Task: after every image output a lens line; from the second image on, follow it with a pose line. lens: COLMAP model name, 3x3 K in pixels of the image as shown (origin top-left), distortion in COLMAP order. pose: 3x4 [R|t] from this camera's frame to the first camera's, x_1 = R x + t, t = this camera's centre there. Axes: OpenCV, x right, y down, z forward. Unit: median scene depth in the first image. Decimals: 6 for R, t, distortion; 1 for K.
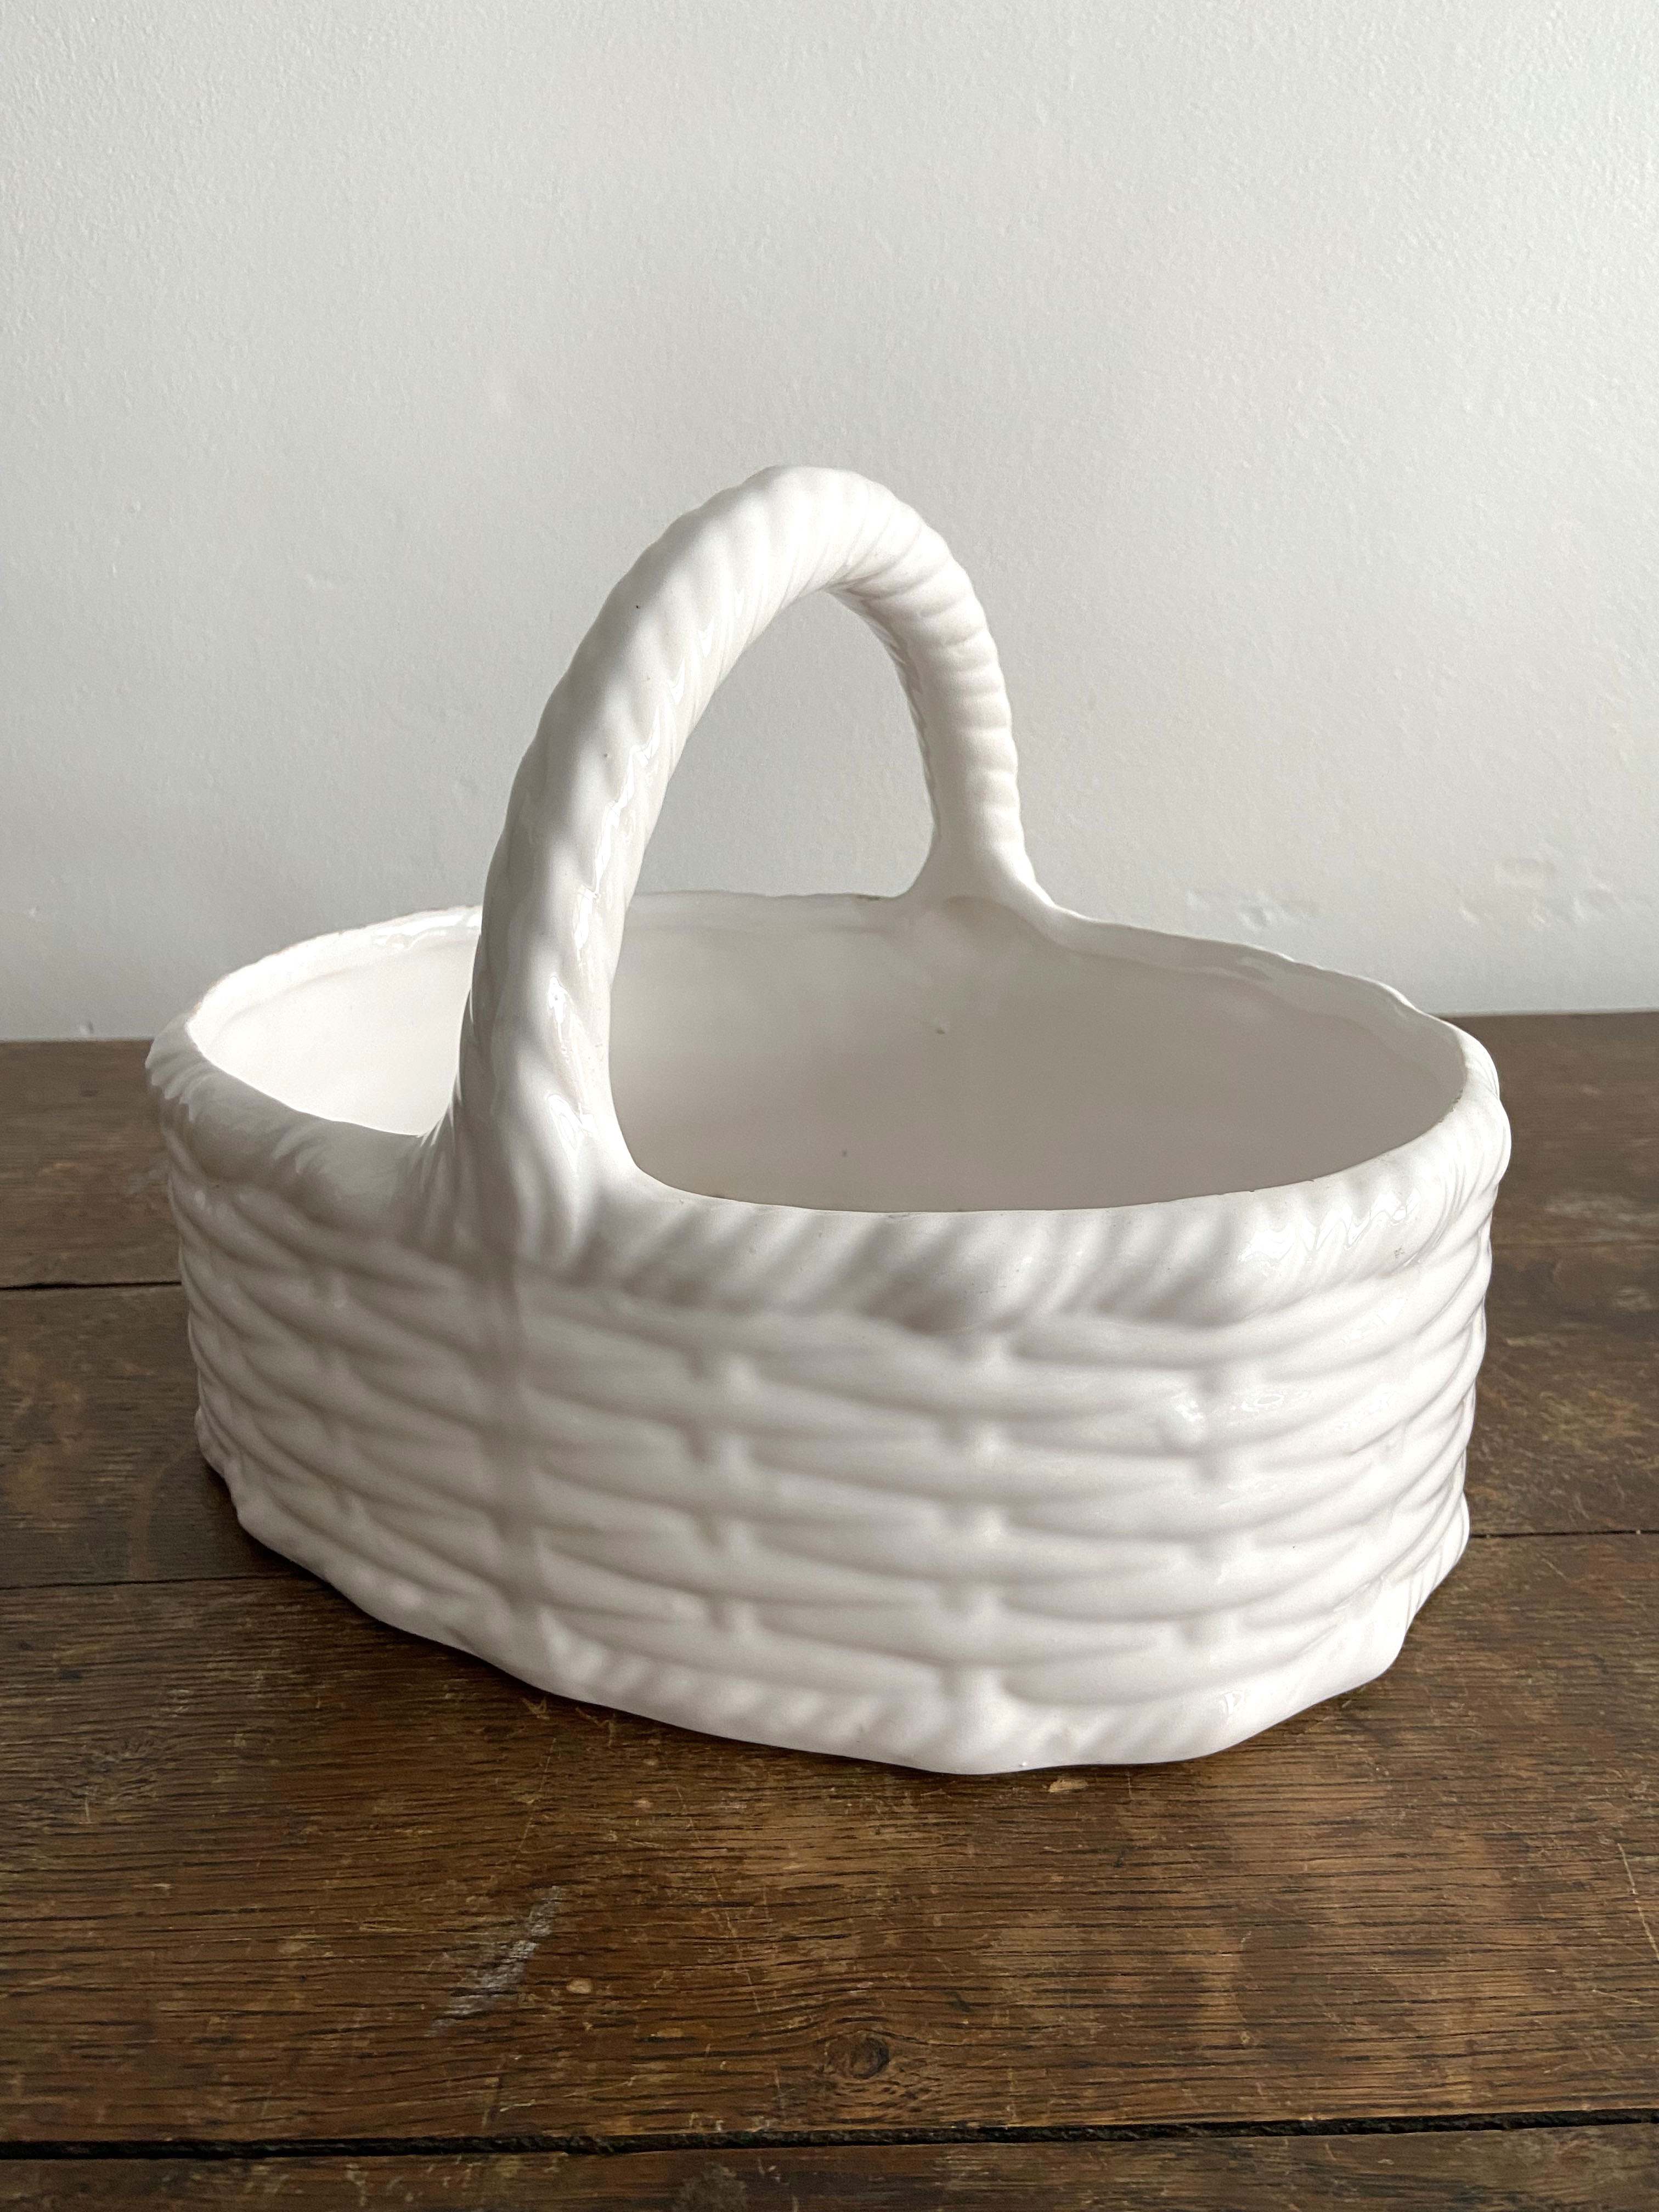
lens RADIAL K [[1692.8, 0, 827.2], [0, 1692.8, 1099.6], [0, 0, 1]] dist [0.097947, -0.135475]
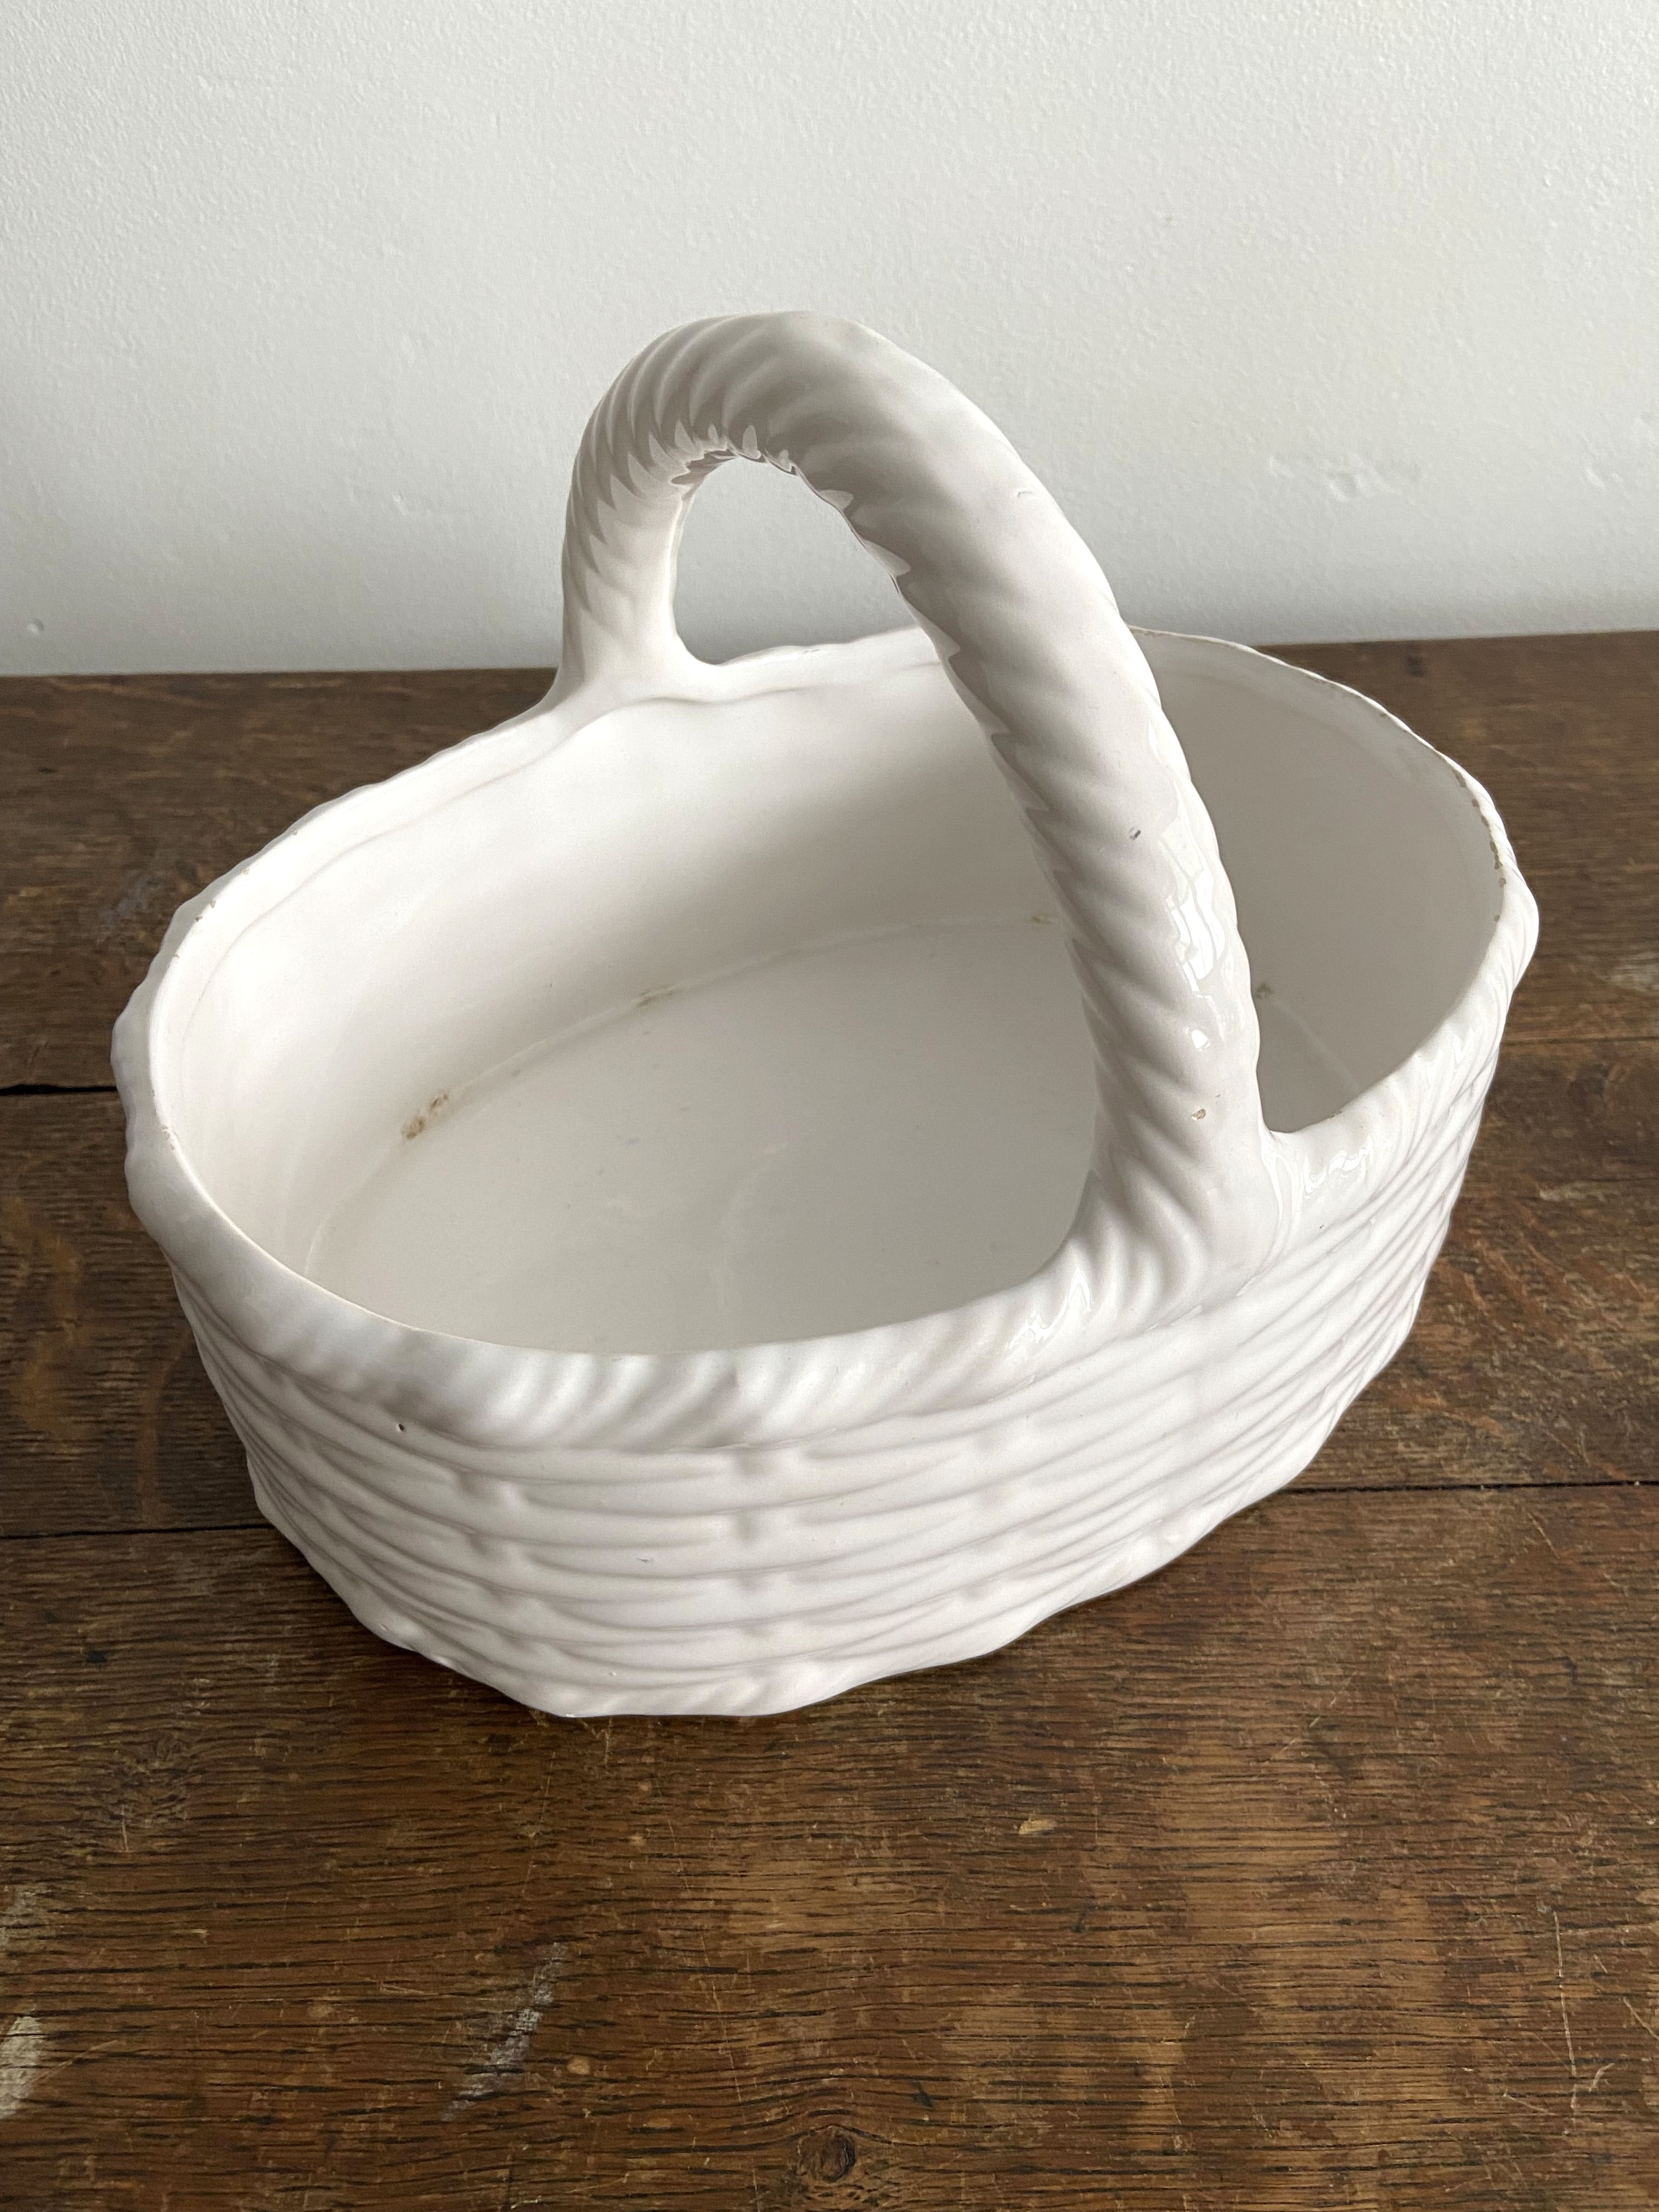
lens RADIAL K [[1692.8, 0, 823.8], [0, 1692.8, 1099.9], [0, 0, 1]] dist [0.097947, -0.135475]
pose [[0.999448, -0.002676, -0.033128, 0.044314], [0.015168, 0.923625, 0.382997, -0.411995], [0.029573, -0.383288, 0.923155, 0.189040]]
